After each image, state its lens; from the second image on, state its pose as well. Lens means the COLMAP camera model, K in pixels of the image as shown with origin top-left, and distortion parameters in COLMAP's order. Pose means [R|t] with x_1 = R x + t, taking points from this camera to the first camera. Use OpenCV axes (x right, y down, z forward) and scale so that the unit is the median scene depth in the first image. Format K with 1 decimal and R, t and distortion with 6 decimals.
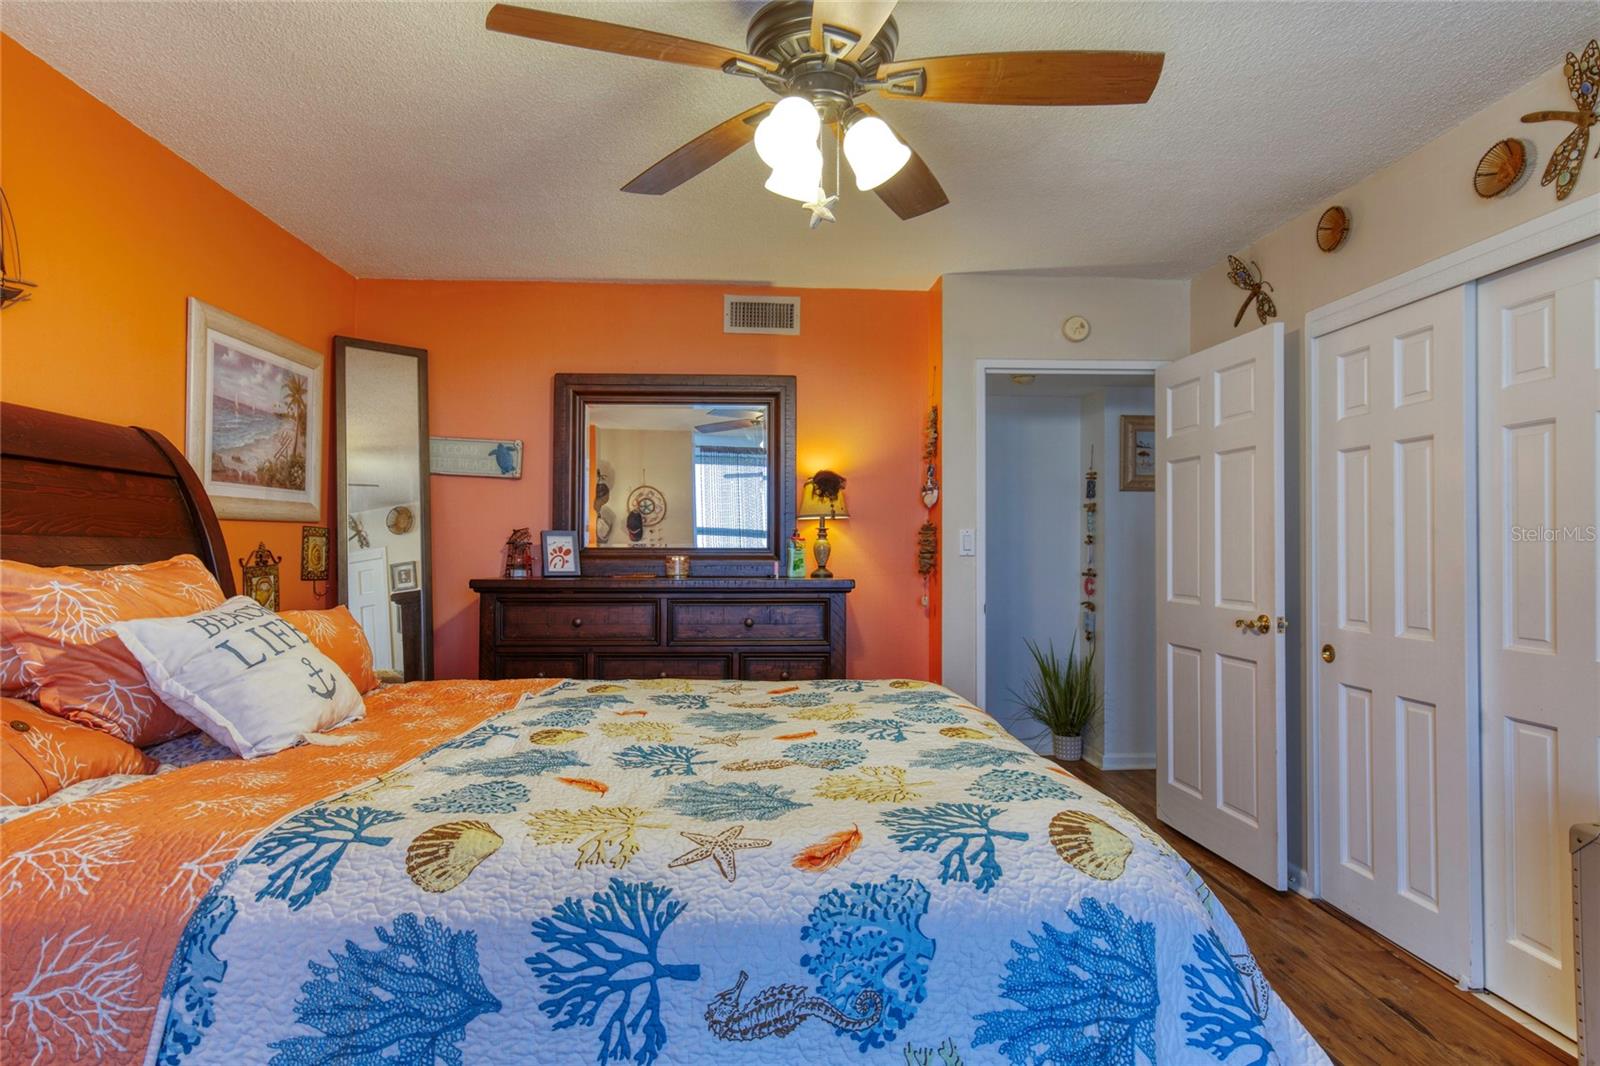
lens RADIAL K [[844.1, 0, 794.8], [0, 844.1, 538.8], [0, 0, 1]] dist [0.003093, 0.000806]
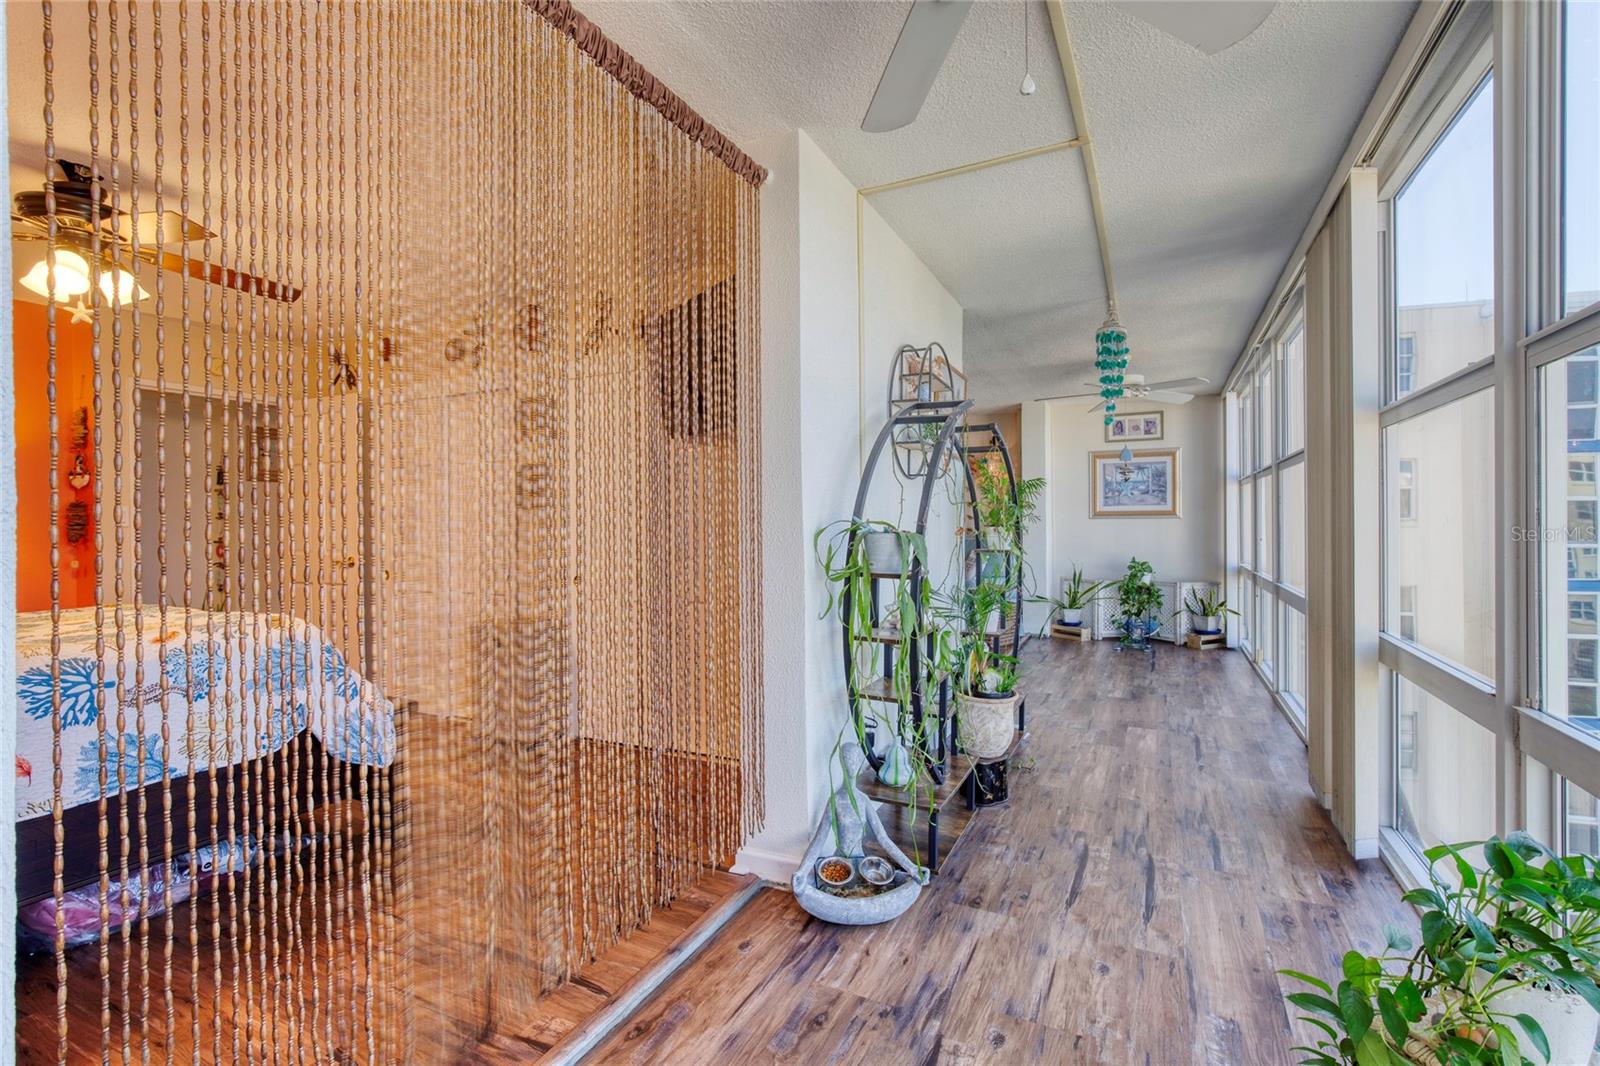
lens RADIAL K [[725.8, 0, 794.1], [0, 725.8, 529.0], [0, 0, 1]] dist [-0.014480, 0.002425]
pose [[0.495700, -0.009010, 0.868447, -0.240148], [-0.002343, 0.999929, 0.011711, 0.007458], [-0.868491, -0.007840, 0.495643, -0.448190]]
